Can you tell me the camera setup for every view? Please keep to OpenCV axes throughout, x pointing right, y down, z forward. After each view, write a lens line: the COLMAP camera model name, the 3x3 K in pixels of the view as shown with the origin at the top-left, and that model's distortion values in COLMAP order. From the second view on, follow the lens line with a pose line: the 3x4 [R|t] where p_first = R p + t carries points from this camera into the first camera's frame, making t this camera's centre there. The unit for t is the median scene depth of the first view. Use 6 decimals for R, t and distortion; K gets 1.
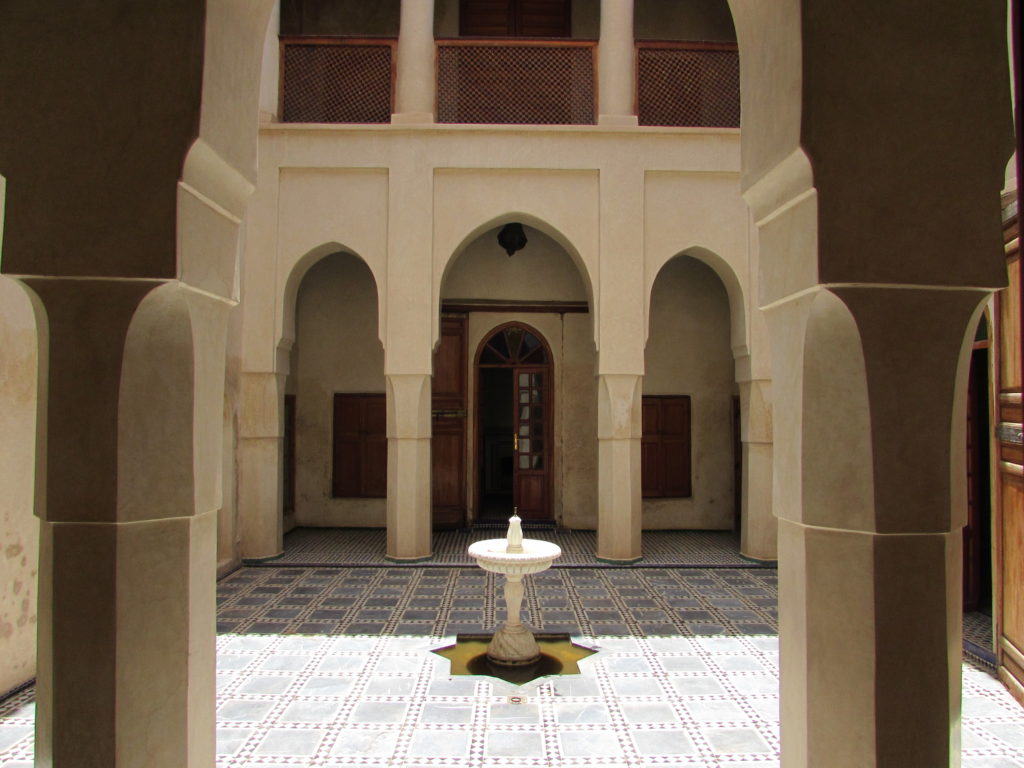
lens RADIAL K [[720.2, 0, 512.3], [0, 720.2, 381.8], [0, 0, 1]] dist [-0.040599, 0.015093]
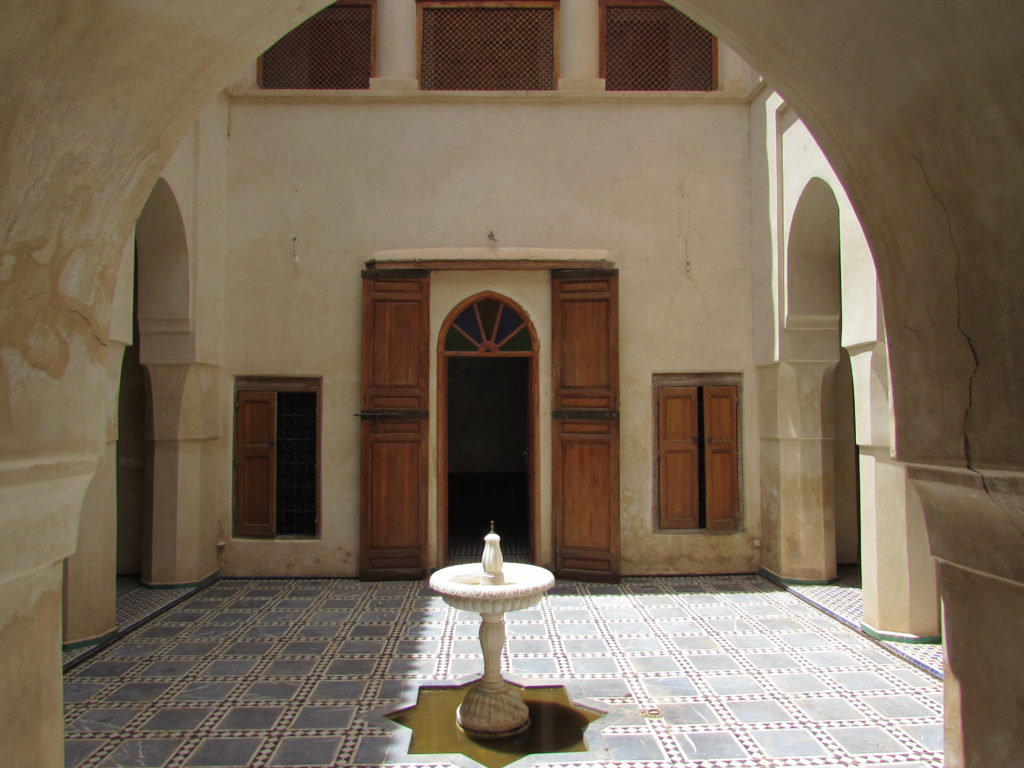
lens RADIAL K [[720.2, 0, 507.5], [0, 720.2, 387.2], [0, 0, 1]] dist [-0.040599, 0.015093]
pose [[-0.017010, 0.031450, 0.999361, -0.554921], [-0.033400, 0.998930, -0.032004, 0.045365], [-0.999297, -0.033923, -0.015942, 0.750195]]
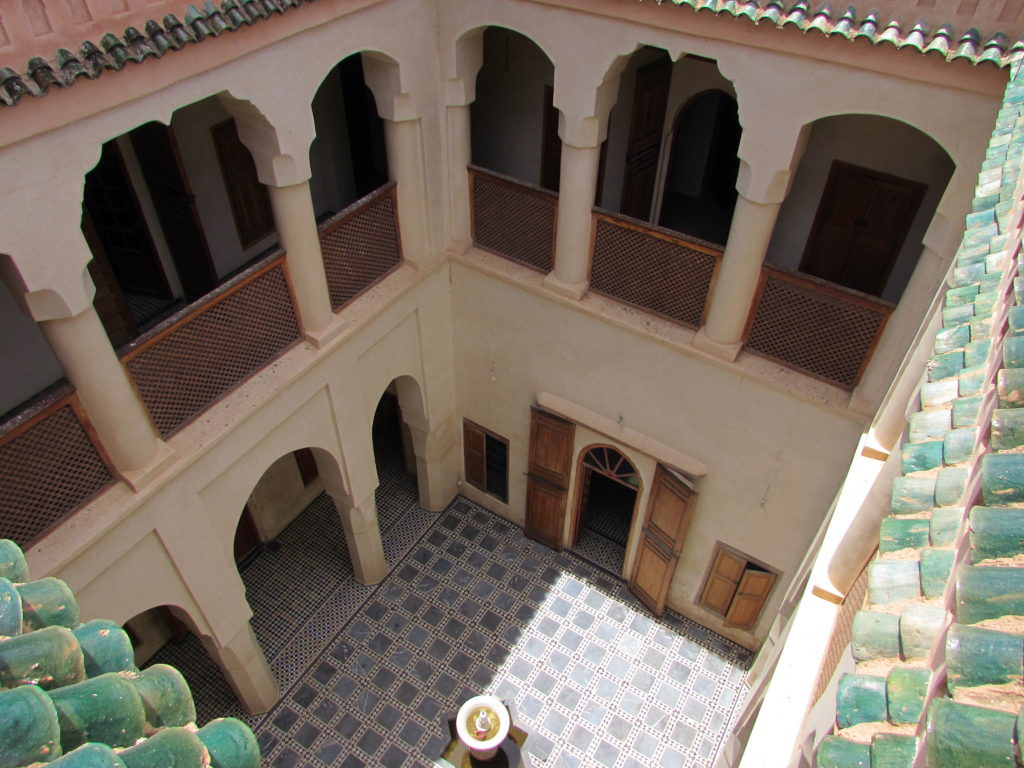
lens RADIAL K [[720.2, 0, 509.4], [0, 720.2, 385.7], [0, 0, 1]] dist [-0.040599, 0.015093]
pose [[0.541693, -0.571857, 0.616075, -0.416750], [-0.034152, 0.717341, 0.695884, -1.151547], [-0.839882, -0.397996, 0.369049, 0.474925]]
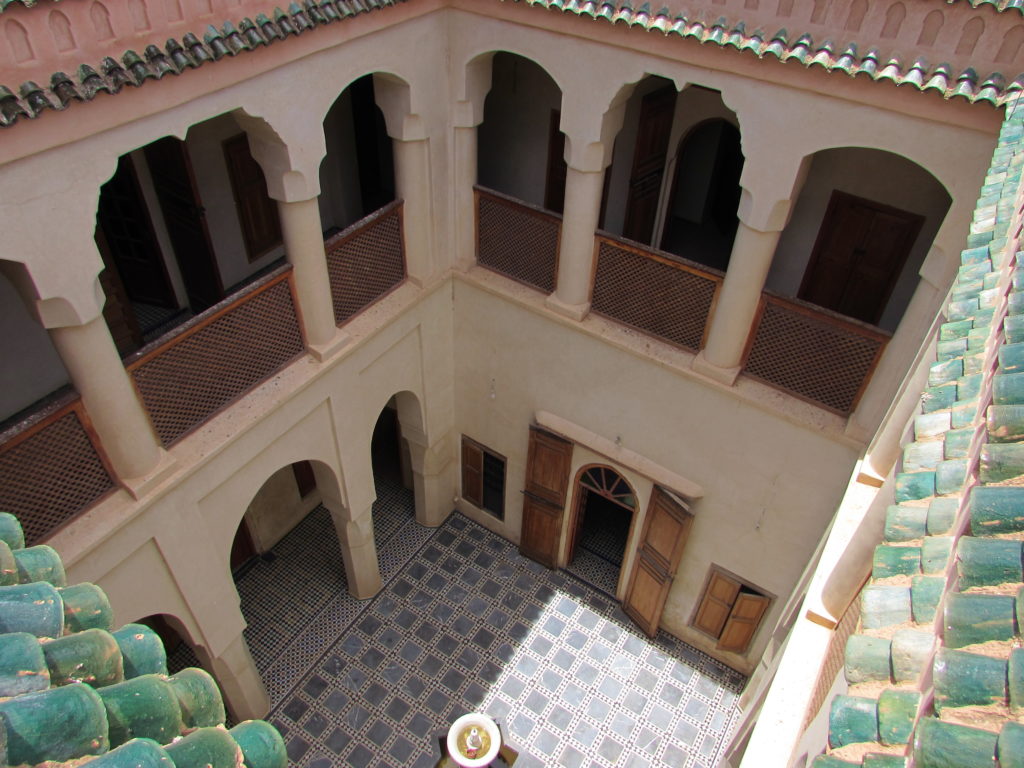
lens RADIAL K [[720.2, 0, 509.7], [0, 720.2, 383.6], [0, 0, 1]] dist [-0.040599, 0.015093]
pose [[0.553049, -0.541678, 0.633026, -0.424967], [-0.056160, 0.733834, 0.677004, -1.160536], [-0.831254, -0.409967, 0.375425, 0.476381]]
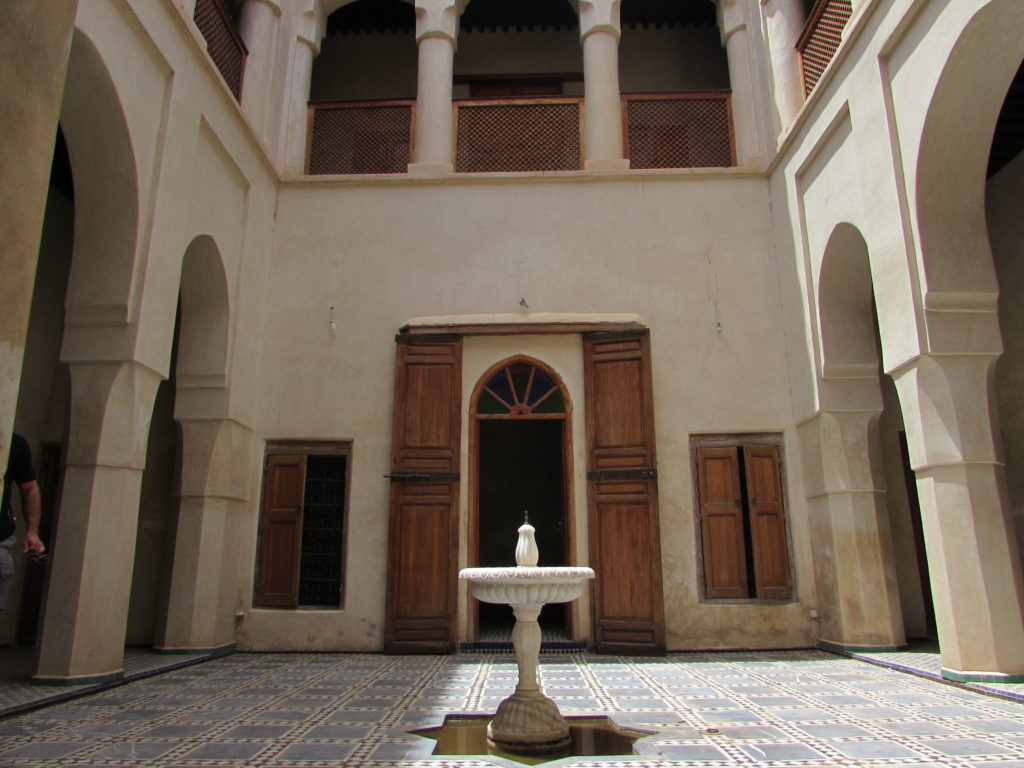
lens RADIAL K [[720.2, 0, 508.4], [0, 720.2, 384.3], [0, 0, 1]] dist [-0.040599, 0.015093]
pose [[0.026200, 0.241467, 0.970055, -0.525091], [-0.031929, 0.970095, -0.240615, 0.166826], [-0.999147, -0.024669, 0.033126, 0.747574]]
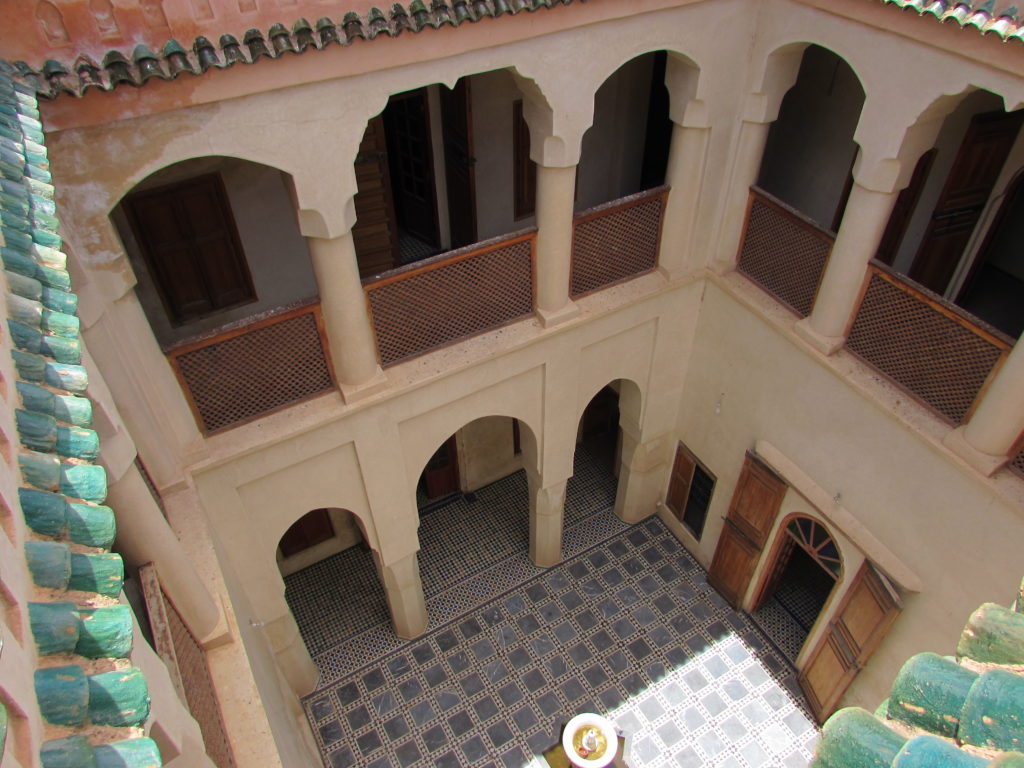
lens RADIAL K [[720.2, 0, 511.5], [0, 720.2, 384.5], [0, 0, 1]] dist [-0.040599, 0.015093]
pose [[0.869239, -0.348269, 0.350901, -0.338673], [0.004913, 0.715815, 0.698273, -1.144499], [-0.494367, -0.605242, 0.623926, 0.413409]]
